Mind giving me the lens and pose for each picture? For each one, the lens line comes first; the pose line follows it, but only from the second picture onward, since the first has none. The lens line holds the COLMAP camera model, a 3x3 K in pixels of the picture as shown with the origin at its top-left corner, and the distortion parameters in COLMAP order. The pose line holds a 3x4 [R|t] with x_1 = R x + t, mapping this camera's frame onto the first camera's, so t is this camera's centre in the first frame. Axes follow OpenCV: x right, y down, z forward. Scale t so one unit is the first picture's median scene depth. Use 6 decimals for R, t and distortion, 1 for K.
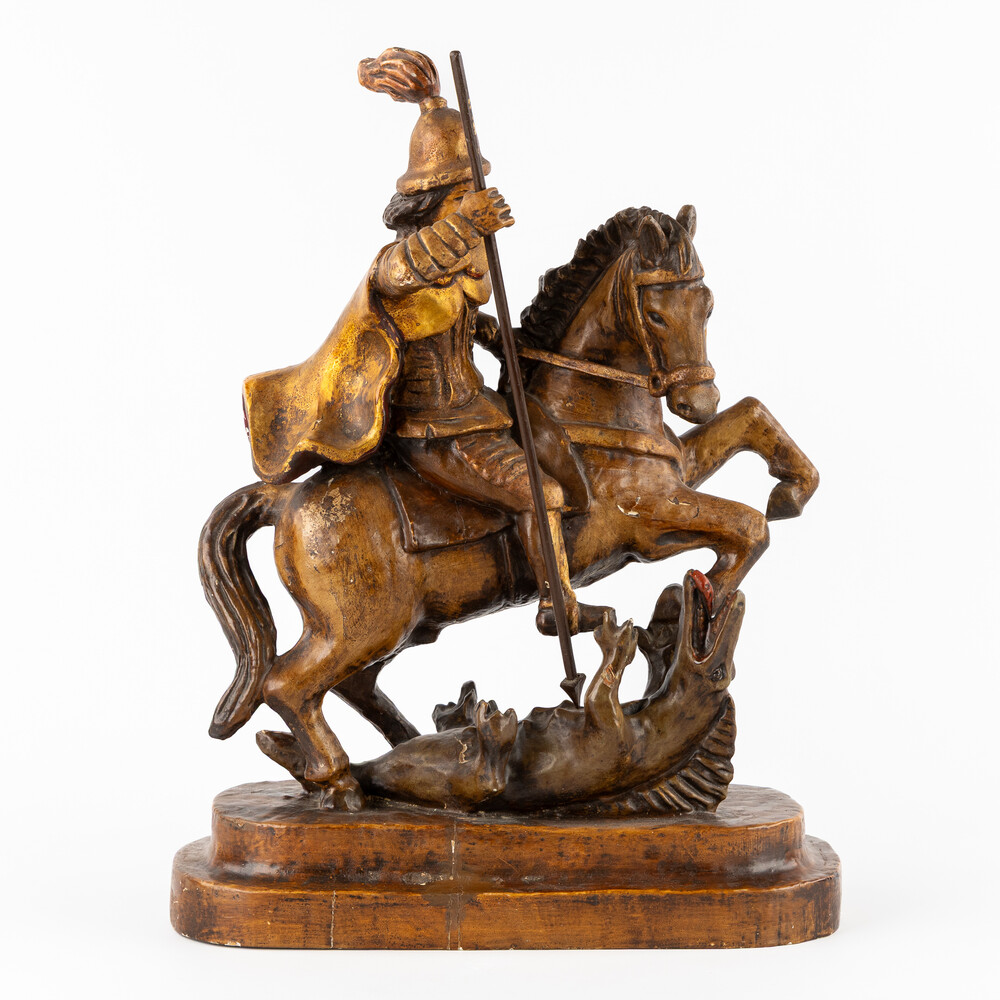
lens RADIAL K [[3125.2, 0, 500.6], [0, 3125.2, 495.8], [0, 0, 1]] dist [-0.021778, 0.000000]
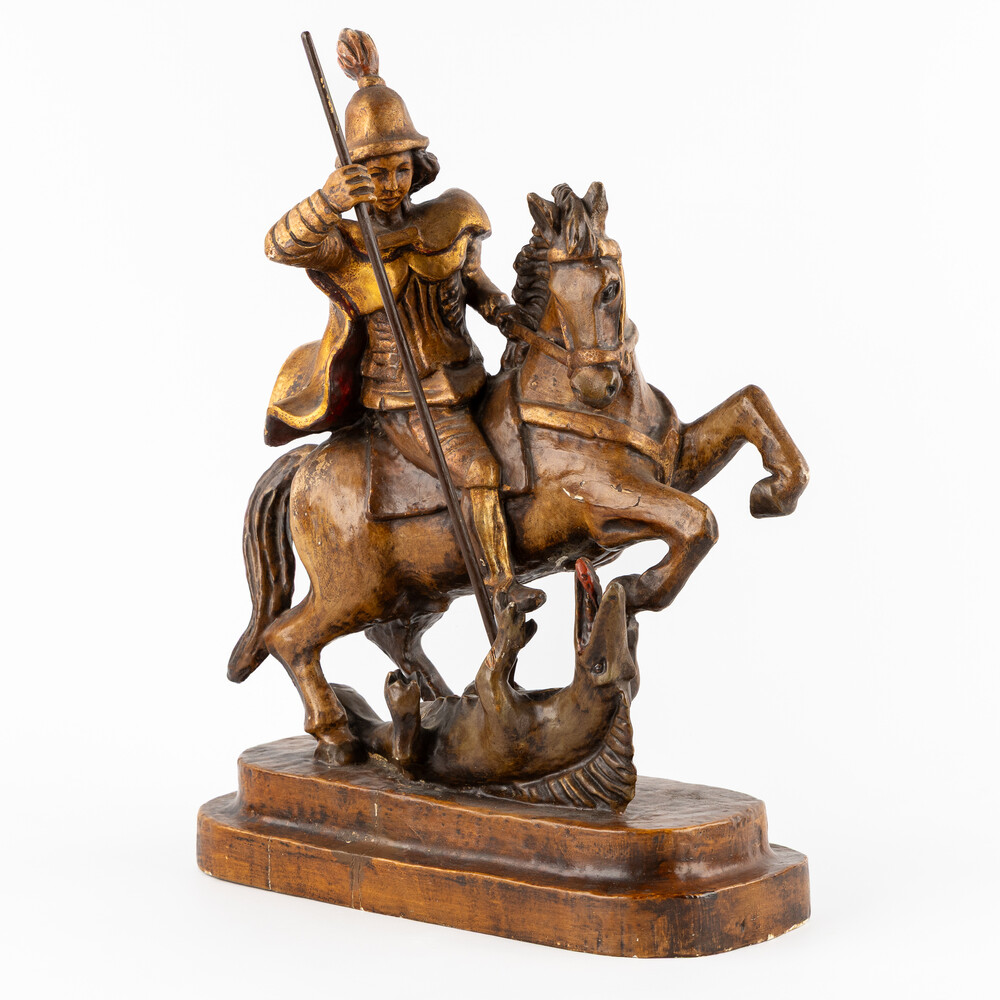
lens RADIAL K [[3125.2, 0, 501.2], [0, 3125.2, 506.8], [0, 0, 1]] dist [-0.021778, 0.000000]
pose [[0.771685, 0.068599, -0.632295, 0.655236], [-0.059751, 0.997589, 0.035307, -0.025091], [0.633192, 0.010535, 0.773923, 0.233672]]
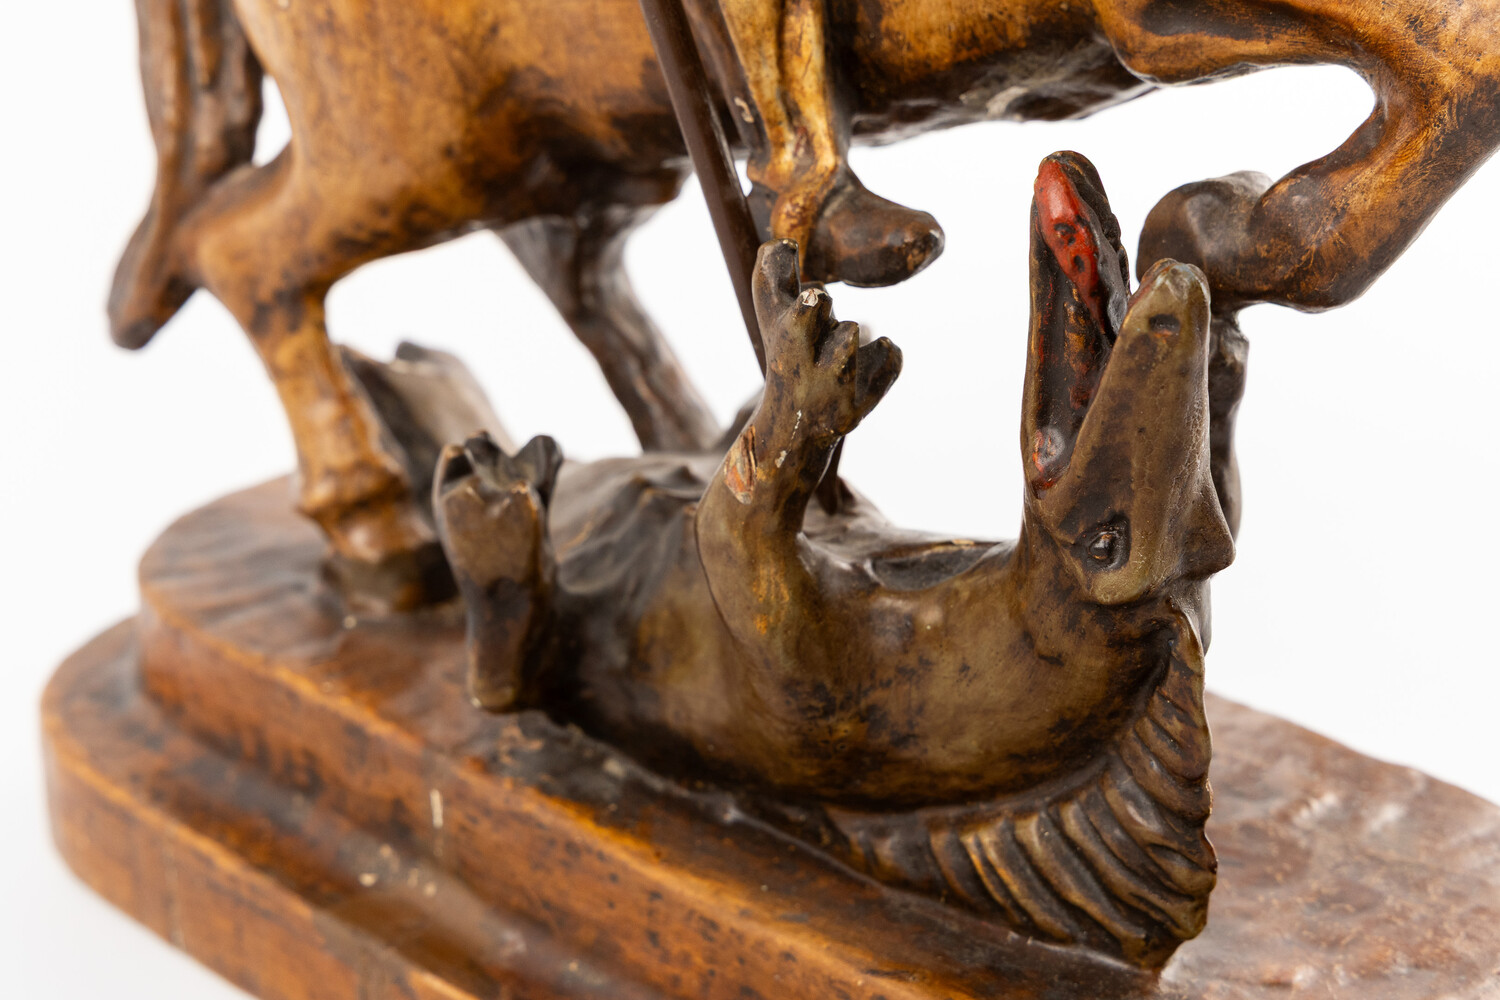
lens RADIAL K [[2955.3, 0, 748.8], [0, 2955.3, 485.4], [0, 0, 1]] dist [0.047355, 0.000000]
pose [[0.701645, 0.261170, -0.662937, 0.219029], [-0.069442, 0.951038, 0.301173, -0.024115], [0.709135, -0.165281, 0.685426, 0.803119]]
